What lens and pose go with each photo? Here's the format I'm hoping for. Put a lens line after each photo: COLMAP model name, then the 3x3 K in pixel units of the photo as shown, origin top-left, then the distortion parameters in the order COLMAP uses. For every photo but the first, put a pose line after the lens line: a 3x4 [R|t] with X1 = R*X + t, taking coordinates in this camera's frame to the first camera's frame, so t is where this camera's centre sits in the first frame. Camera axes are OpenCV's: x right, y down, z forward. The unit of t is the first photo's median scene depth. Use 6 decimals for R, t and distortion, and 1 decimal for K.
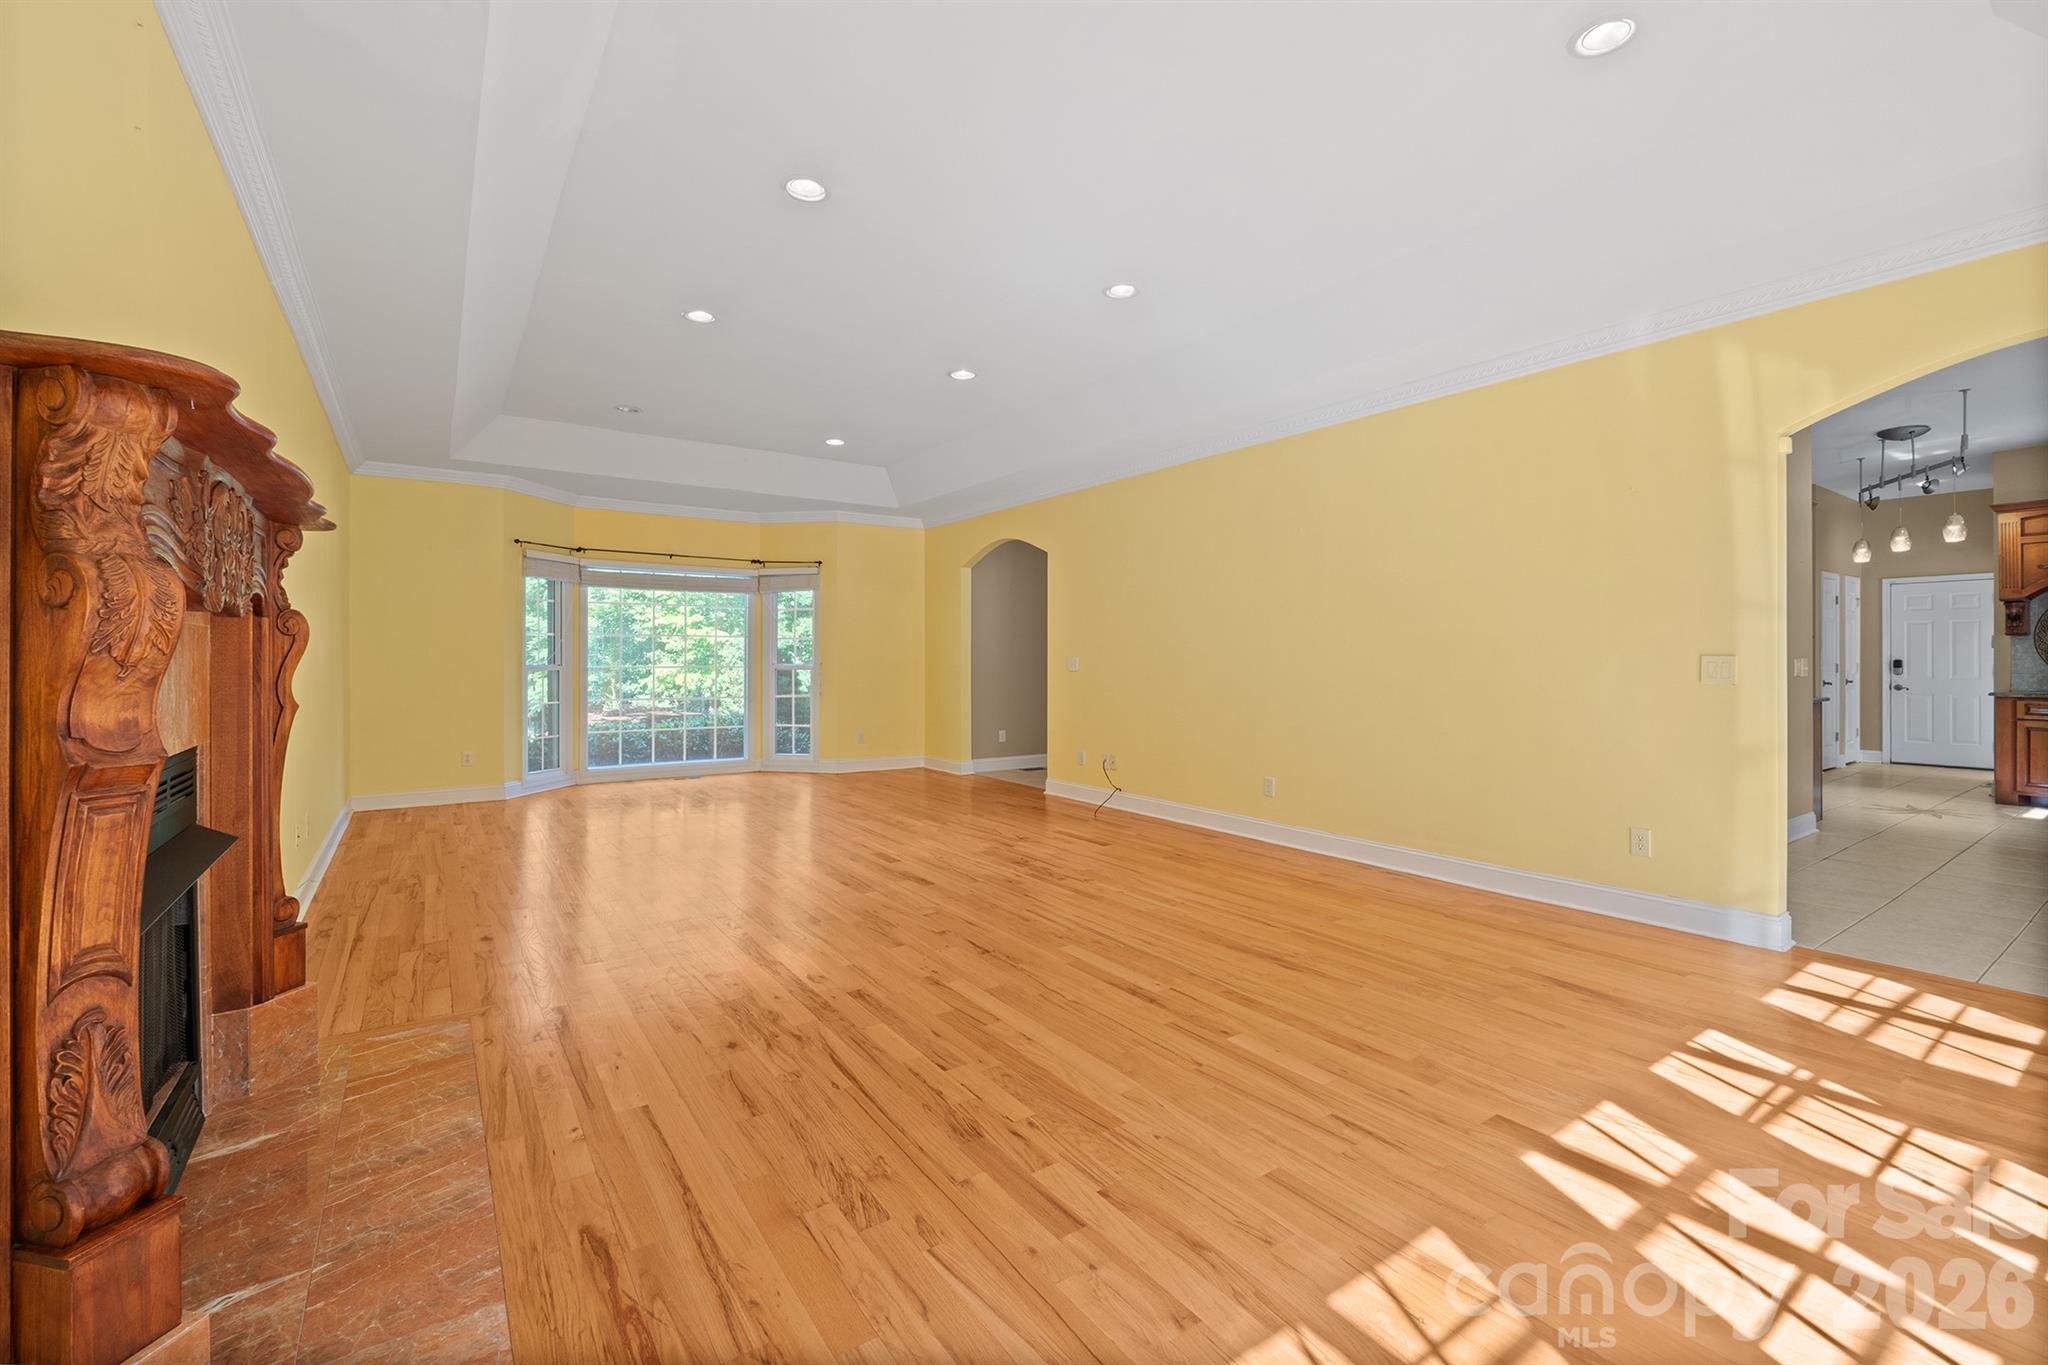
lens RADIAL K [[861.5, 0, 1025.6], [0, 861.5, 663.6], [0, 0, 1]] dist [-0.001767, -0.001105]
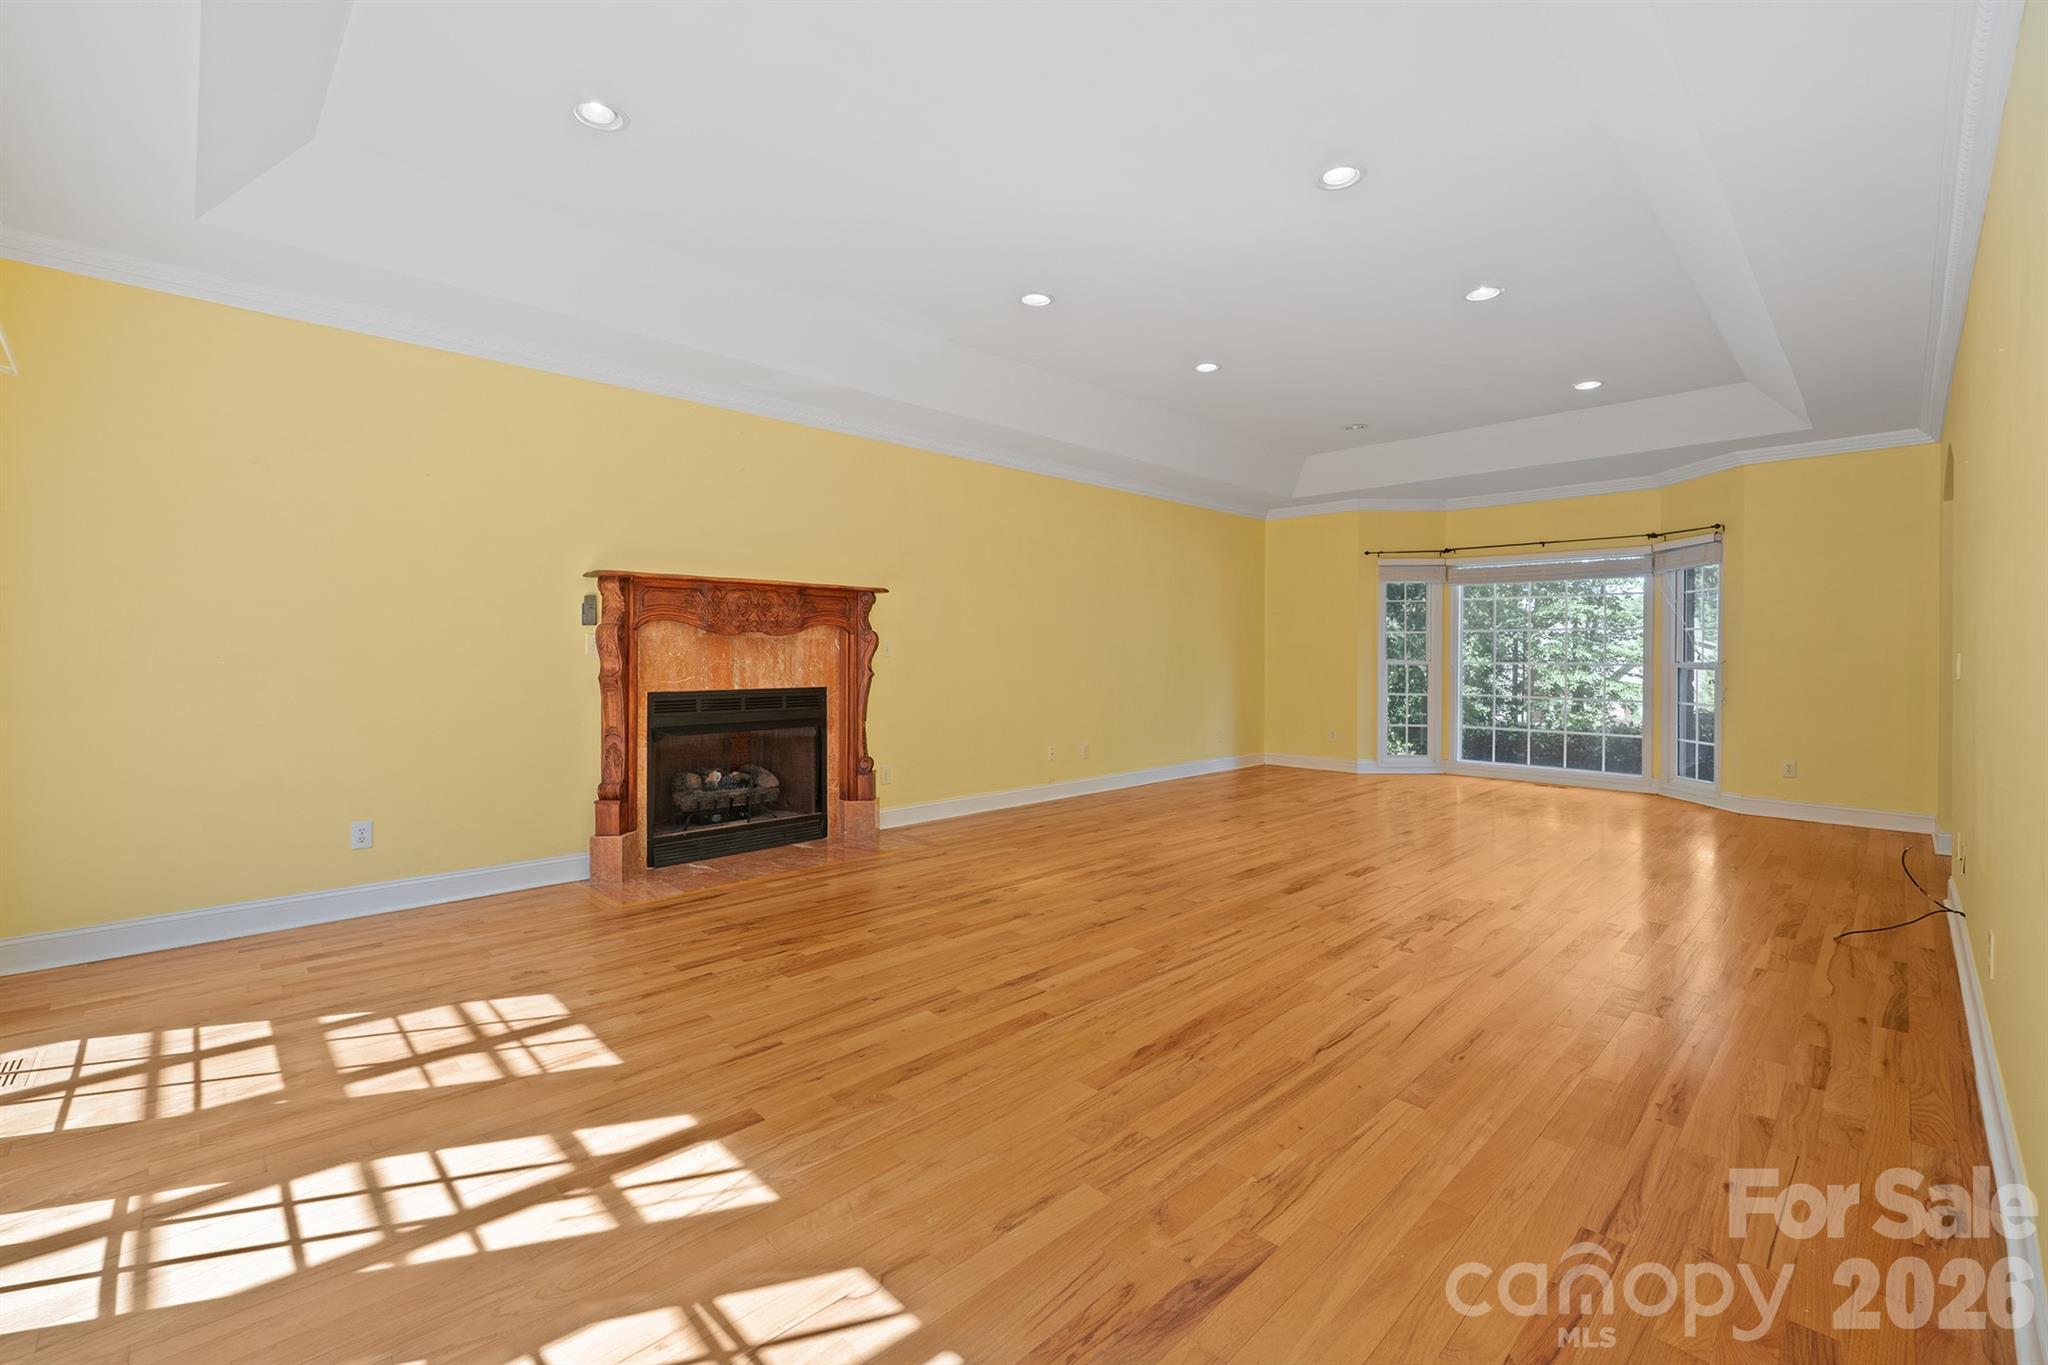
lens RADIAL K [[861.5, 0, 1025.6], [0, 861.5, 663.6], [0, 0, 1]] dist [-0.001767, -0.001105]
pose [[0.165388, 0.013309, -0.986139, 1.276179], [-0.008316, 0.999892, 0.012100, -0.007977], [0.986194, 0.006199, 0.165481, 0.923303]]
